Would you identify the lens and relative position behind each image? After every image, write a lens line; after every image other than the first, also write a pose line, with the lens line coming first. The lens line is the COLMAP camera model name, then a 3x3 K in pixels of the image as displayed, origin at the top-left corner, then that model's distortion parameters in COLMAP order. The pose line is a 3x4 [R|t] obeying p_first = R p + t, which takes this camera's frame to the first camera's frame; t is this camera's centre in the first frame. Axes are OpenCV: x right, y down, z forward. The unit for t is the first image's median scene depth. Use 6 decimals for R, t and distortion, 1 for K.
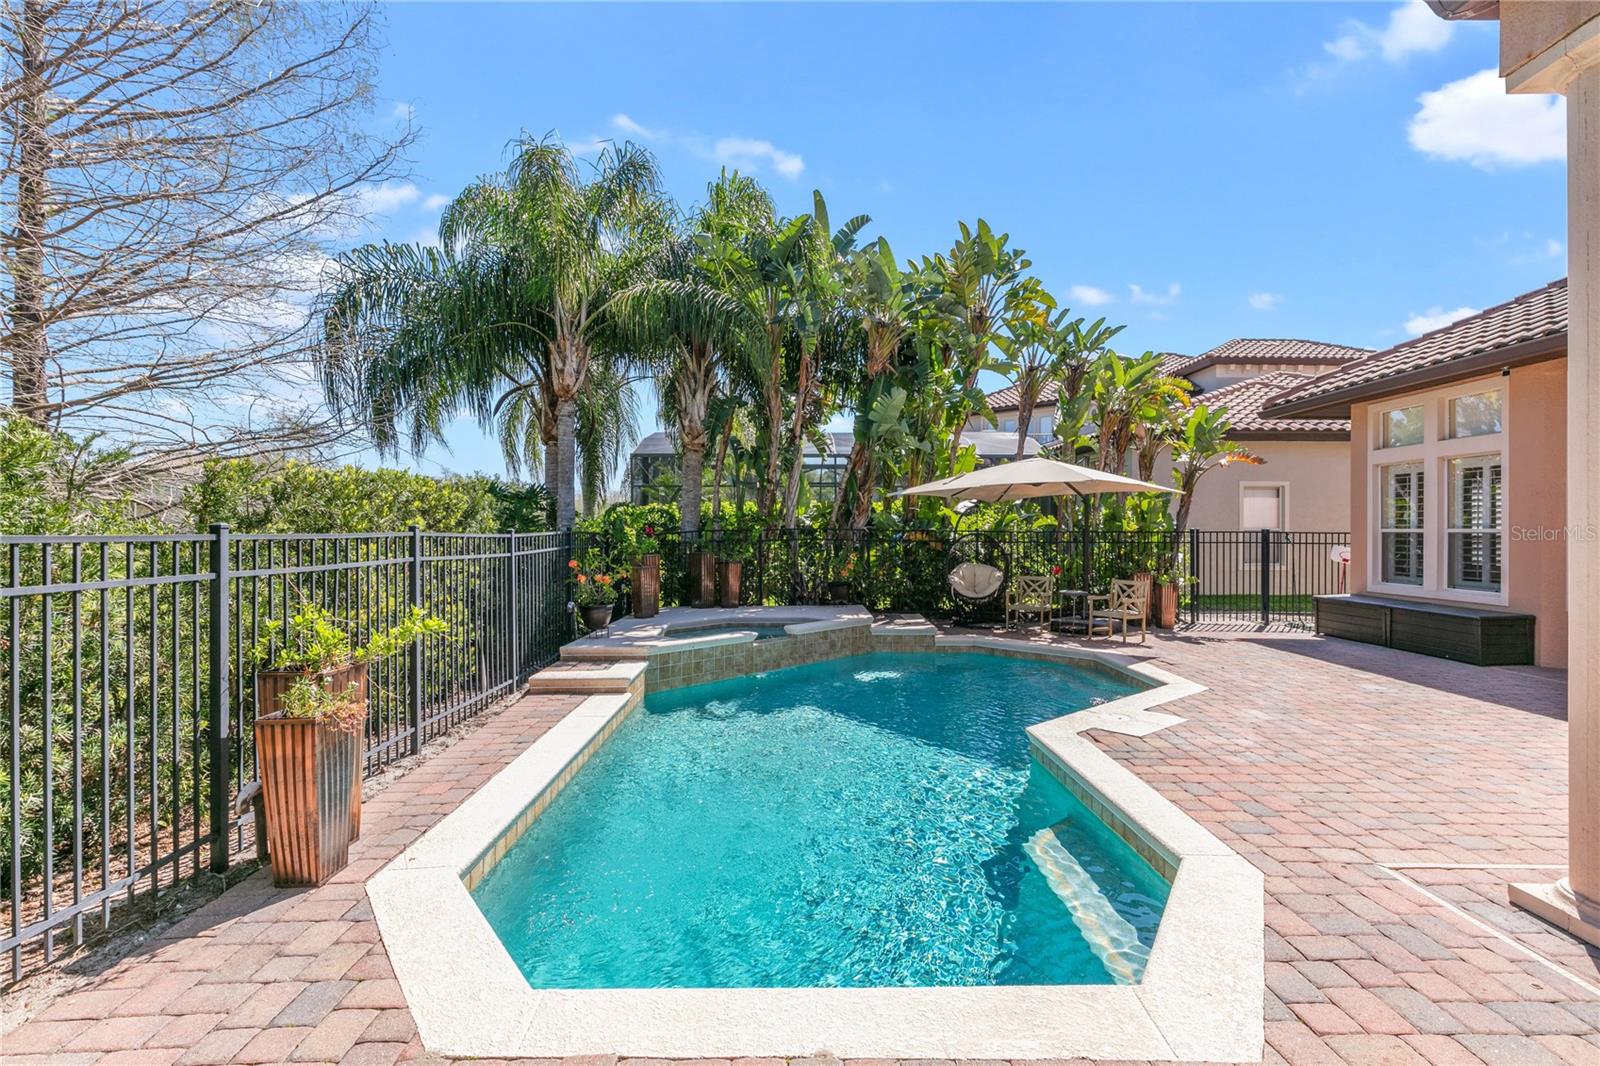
lens RADIAL K [[768.8, 0, 801.3], [0, 768.8, 529.7], [0, 0, 1]] dist [-0.001486, -0.002256]
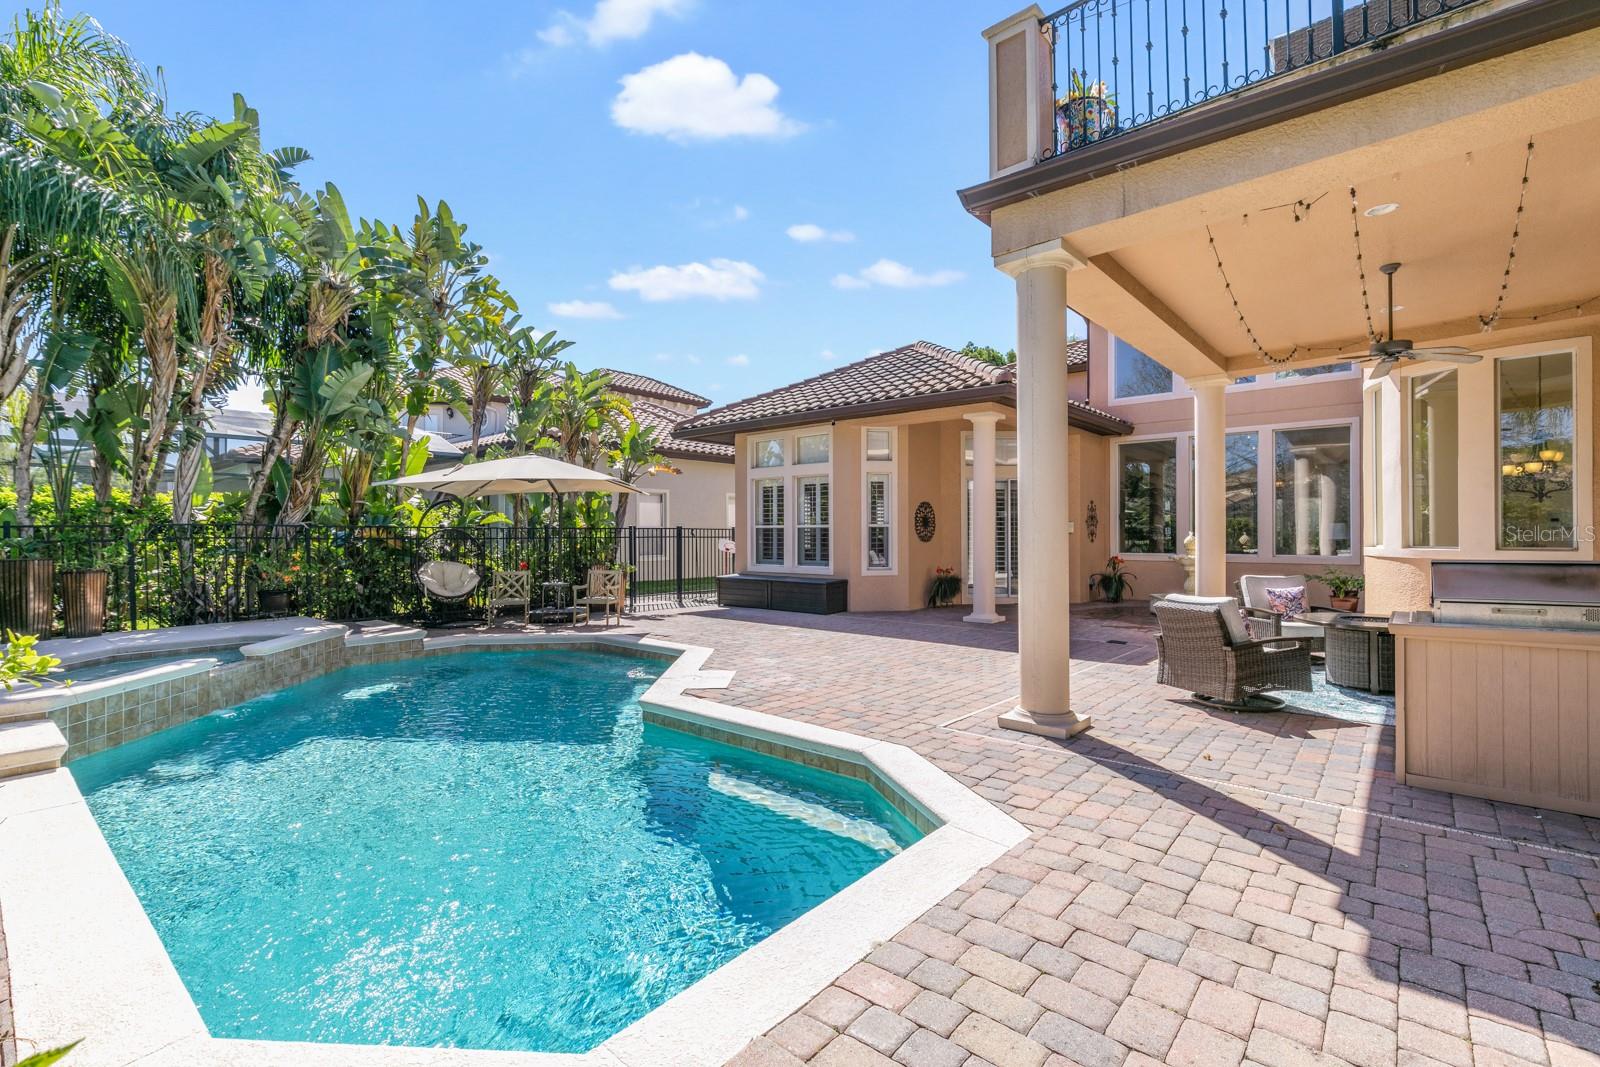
lens RADIAL K [[728.7, 0, 809.1], [0, 728.7, 532.9], [0, 0, 1]] dist [0.000910, -0.000362]
pose [[0.637242, -0.003598, 0.770655, -0.183942], [0.004713, 0.999989, 0.000772, 0.010227], [-0.770649, 0.003140, 0.637252, 0.075954]]
